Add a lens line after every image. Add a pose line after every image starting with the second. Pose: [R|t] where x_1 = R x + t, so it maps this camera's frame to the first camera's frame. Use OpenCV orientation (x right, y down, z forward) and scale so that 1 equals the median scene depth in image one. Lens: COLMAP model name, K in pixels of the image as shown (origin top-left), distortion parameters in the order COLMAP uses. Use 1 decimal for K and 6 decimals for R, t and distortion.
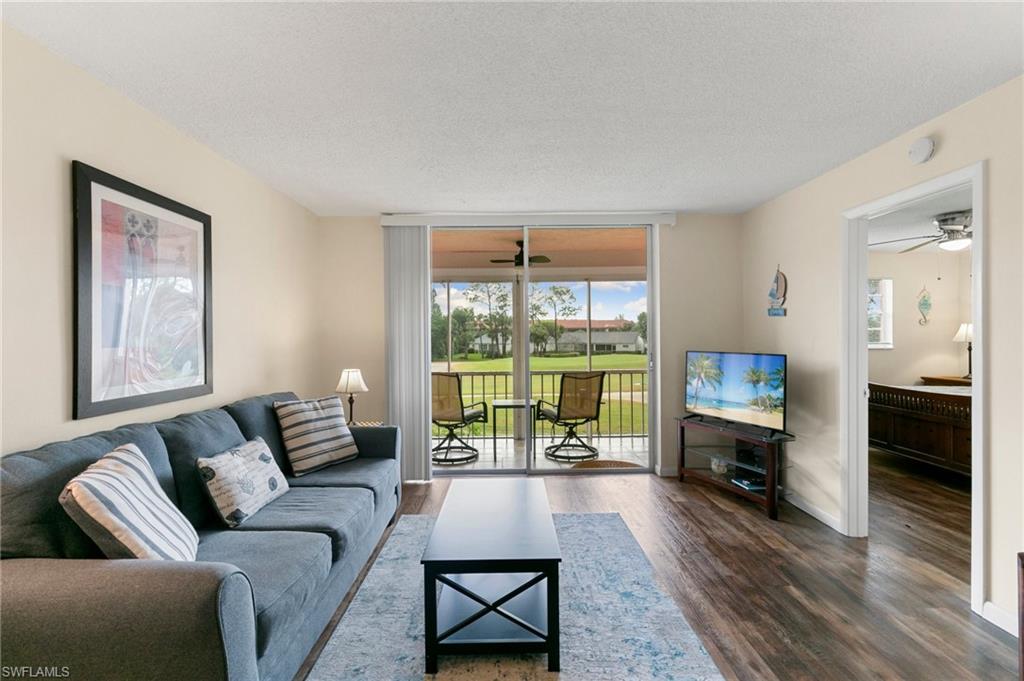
lens RADIAL K [[457.9, 0, 509.3], [0, 457.9, 339.8], [0, 0, 1]] dist [0.013208, -0.001156]
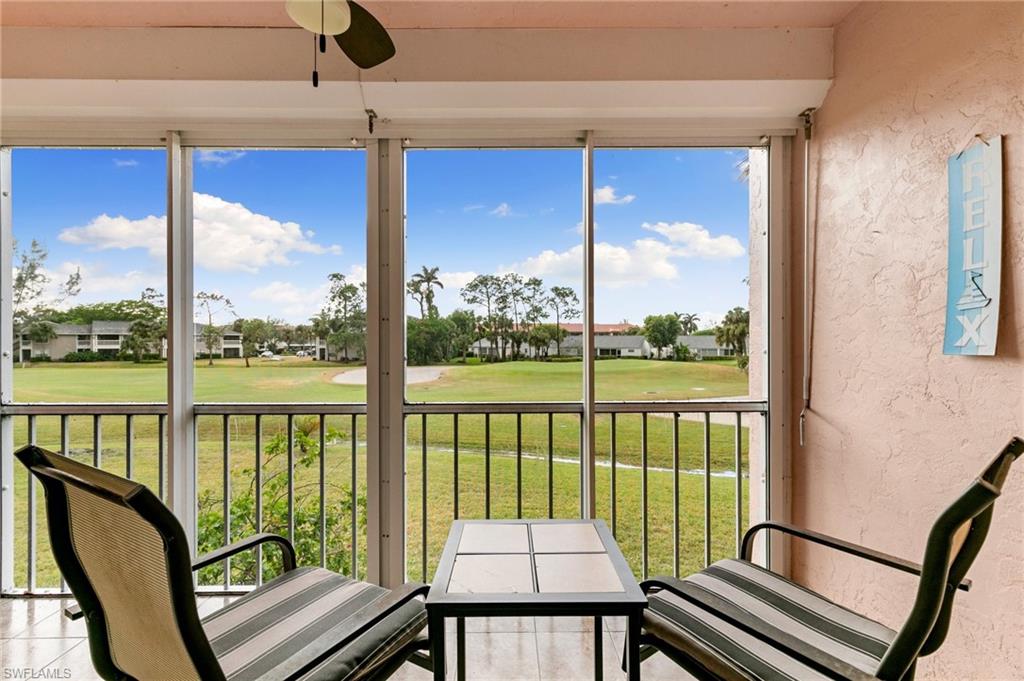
lens RADIAL K [[457.9, 0, 514.0], [0, 457.9, 340.6], [0, 0, 1]] dist [0.013208, -0.001156]
pose [[0.999974, 0.007207, 0.000483, 0.199509], [-0.007204, 0.999947, -0.007398, 0.030284], [-0.000536, 0.007394, 0.999973, 0.915261]]
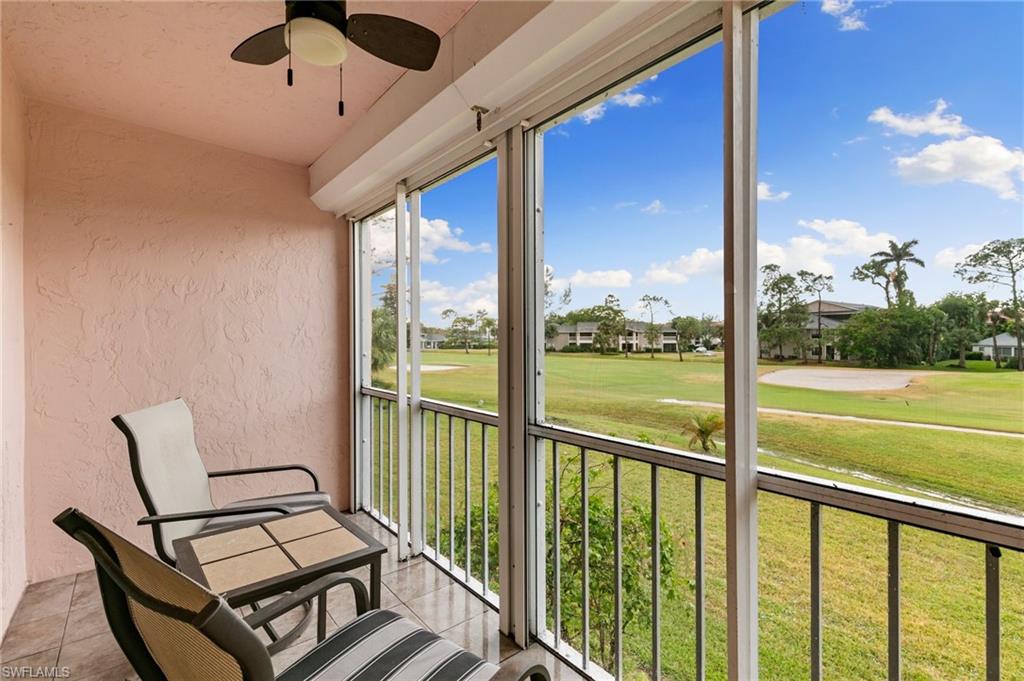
lens RADIAL K [[457.9, 0, 516.2], [0, 457.9, 342.0], [0, 0, 1]] dist [0.013208, -0.001156]
pose [[0.633101, 0.015392, -0.773916, 0.406887], [-0.008940, 0.999881, 0.012573, 0.011384], [0.774017, -0.001041, 0.633164, 1.125887]]
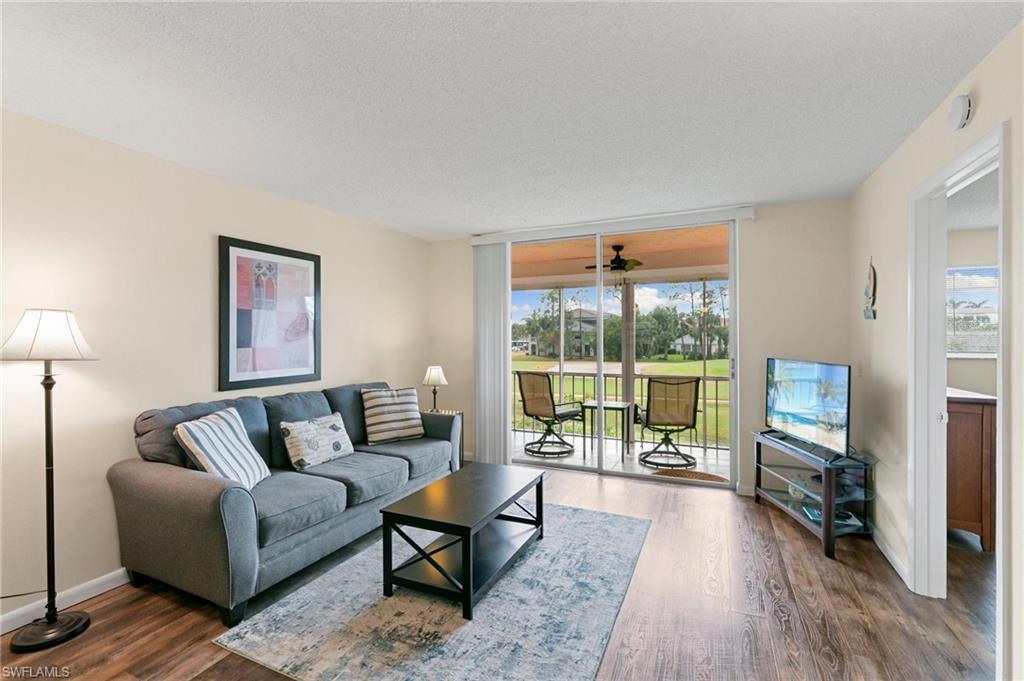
lens RADIAL K [[457.9, 0, 510.5], [0, 457.9, 340.2], [0, 0, 1]] dist [0.013208, -0.001156]
pose [[0.906668, 0.008135, -0.421766, 0.329353], [-0.007194, 0.999967, 0.003822, -0.011511], [0.421783, -0.000432, 0.906697, -0.026258]]
